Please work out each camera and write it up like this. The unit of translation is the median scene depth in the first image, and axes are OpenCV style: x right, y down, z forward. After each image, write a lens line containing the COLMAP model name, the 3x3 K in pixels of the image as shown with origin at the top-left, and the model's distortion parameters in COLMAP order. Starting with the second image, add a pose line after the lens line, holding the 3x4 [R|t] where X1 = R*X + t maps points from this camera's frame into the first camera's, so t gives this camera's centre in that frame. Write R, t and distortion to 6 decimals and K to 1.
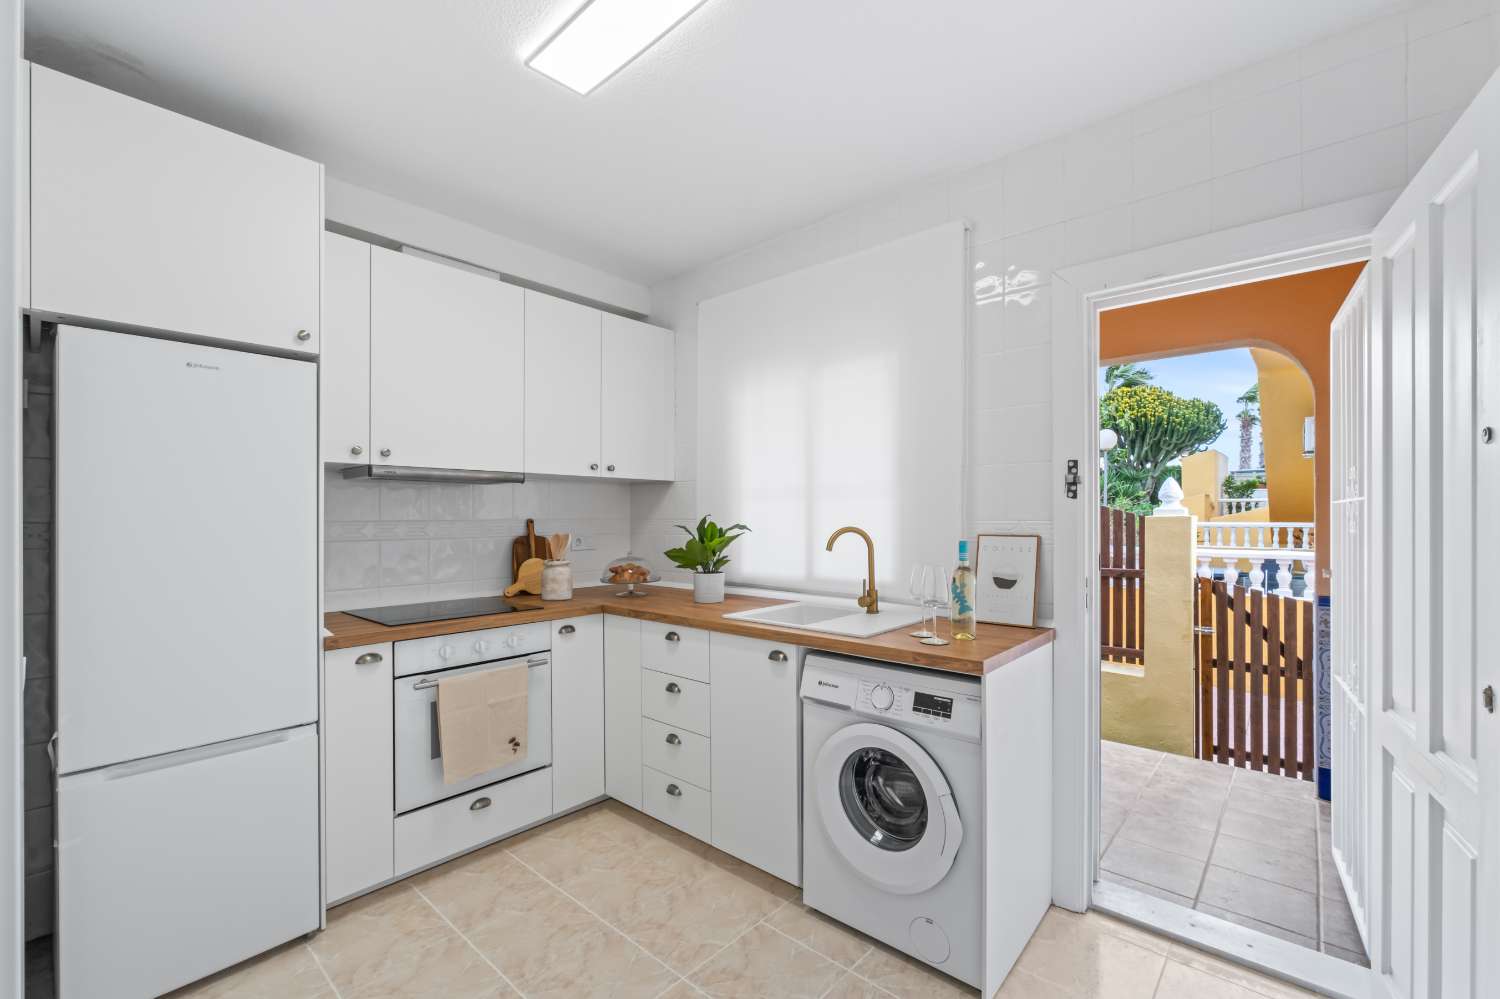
lens RADIAL K [[639.6, 0, 745.8], [0, 639.6, 510.0], [0, 0, 1]] dist [-0.001258, -0.000069]
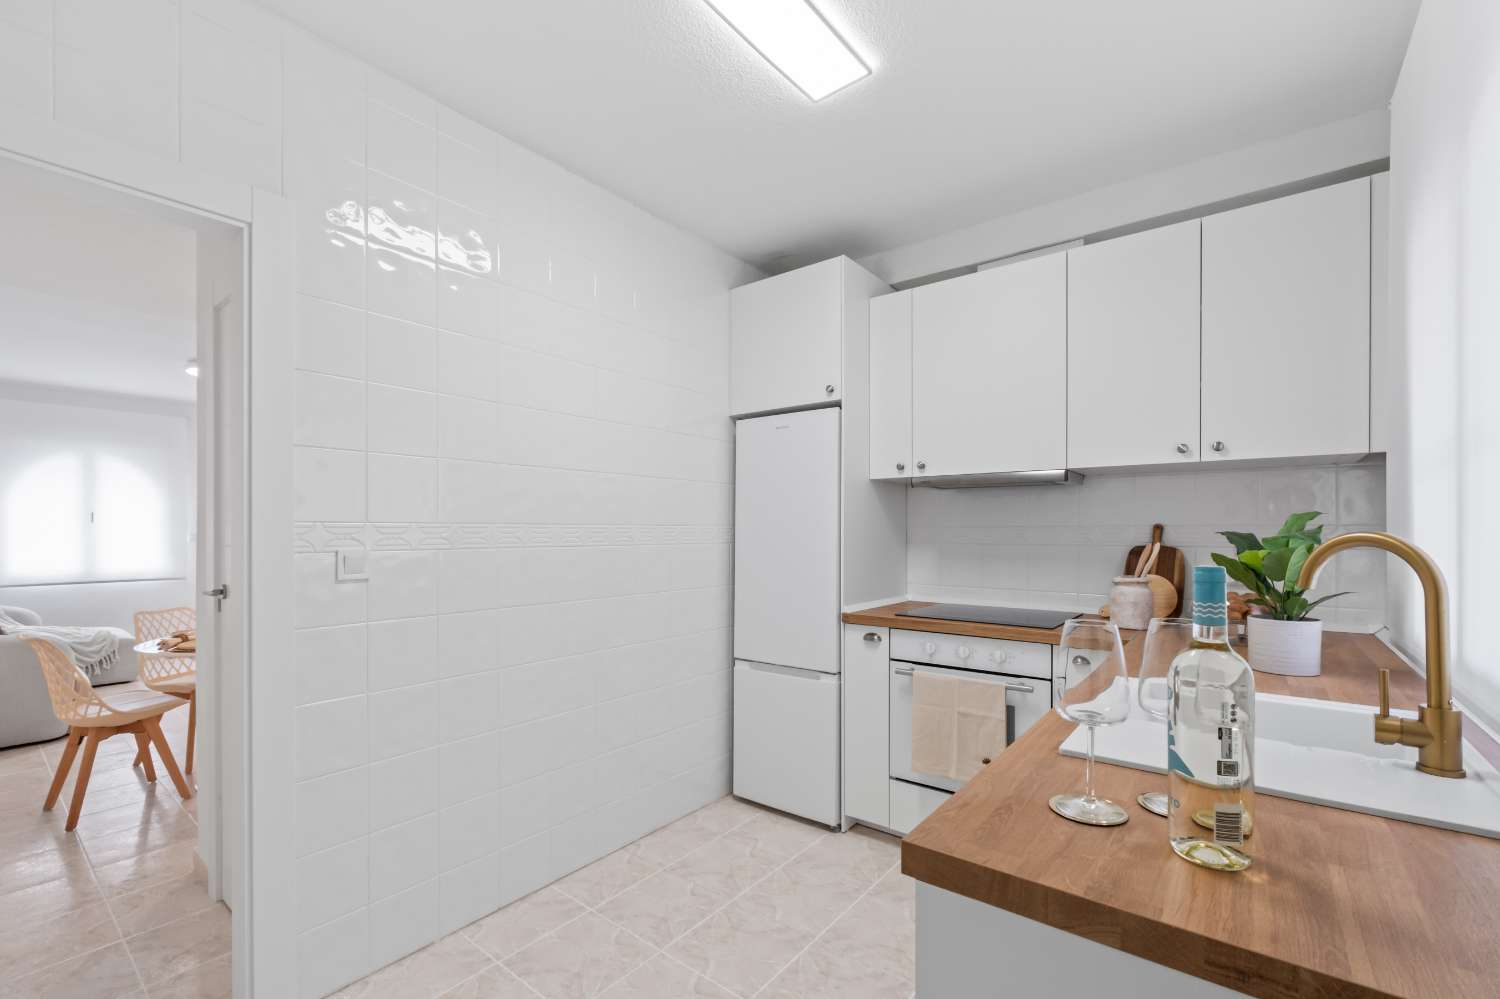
lens RADIAL K [[649.7, 0, 755.1], [0, 649.7, 525.4], [0, 0, 1]] dist [0.026307, 0.000015]
pose [[0.069781, -0.002349, -0.997560, 0.618785], [0.009141, 0.999957, -0.001715, 0.018583], [0.997520, -0.008999, 0.069799, 0.659596]]
